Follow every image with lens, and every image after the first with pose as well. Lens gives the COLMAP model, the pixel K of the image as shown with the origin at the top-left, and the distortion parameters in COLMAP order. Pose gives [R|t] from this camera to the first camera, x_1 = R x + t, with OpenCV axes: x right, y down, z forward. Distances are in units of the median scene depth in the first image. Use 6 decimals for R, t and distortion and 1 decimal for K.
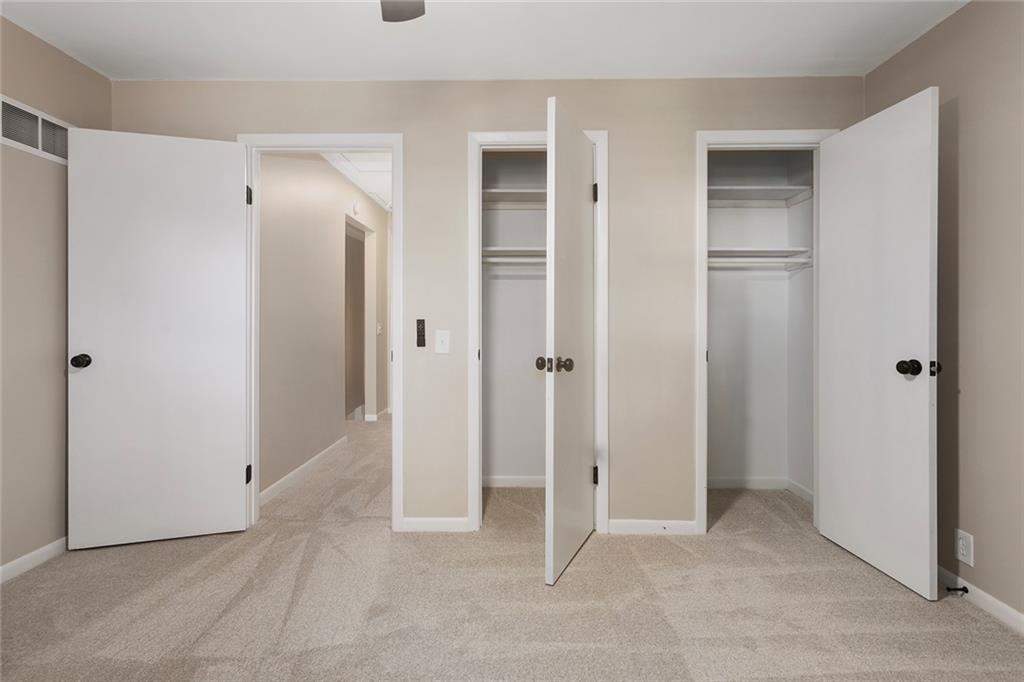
lens RADIAL K [[494.6, 0, 510.4], [0, 494.6, 314.5], [0, 0, 1]] dist [0.004084, 0.001072]
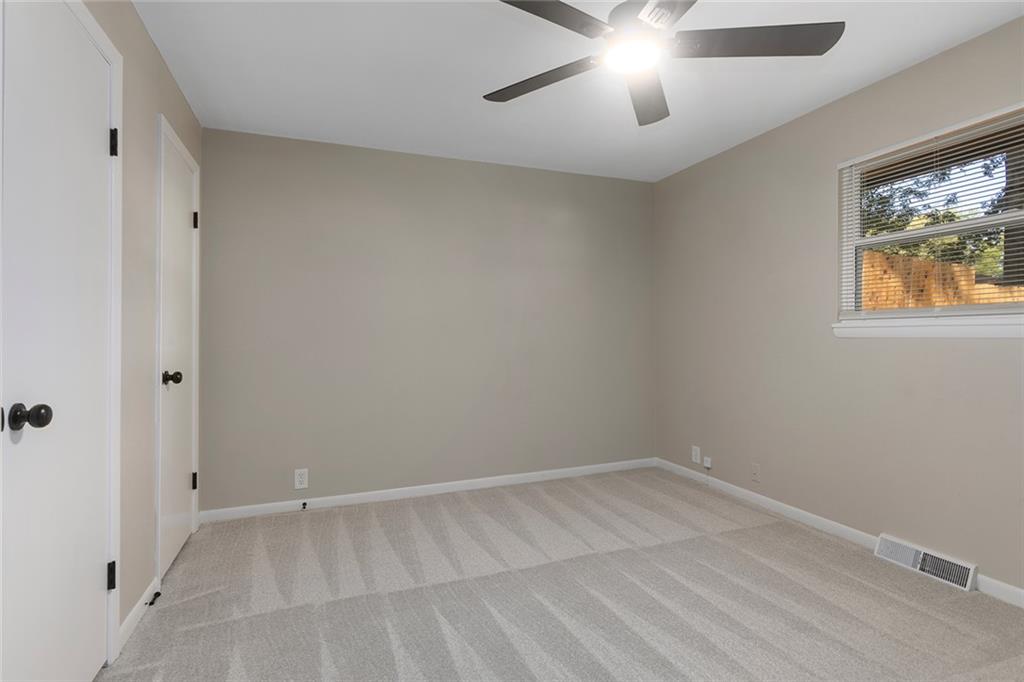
lens RADIAL K [[481.1, 0, 509.4], [0, 481.1, 335.3], [0, 0, 1]] dist [-0.000665, 0.000770]
pose [[-0.373903, 0.013451, 0.927370, -0.646495], [0.001410, 0.999902, -0.013935, 0.025464], [-0.927467, -0.003903, -0.373885, 0.810962]]
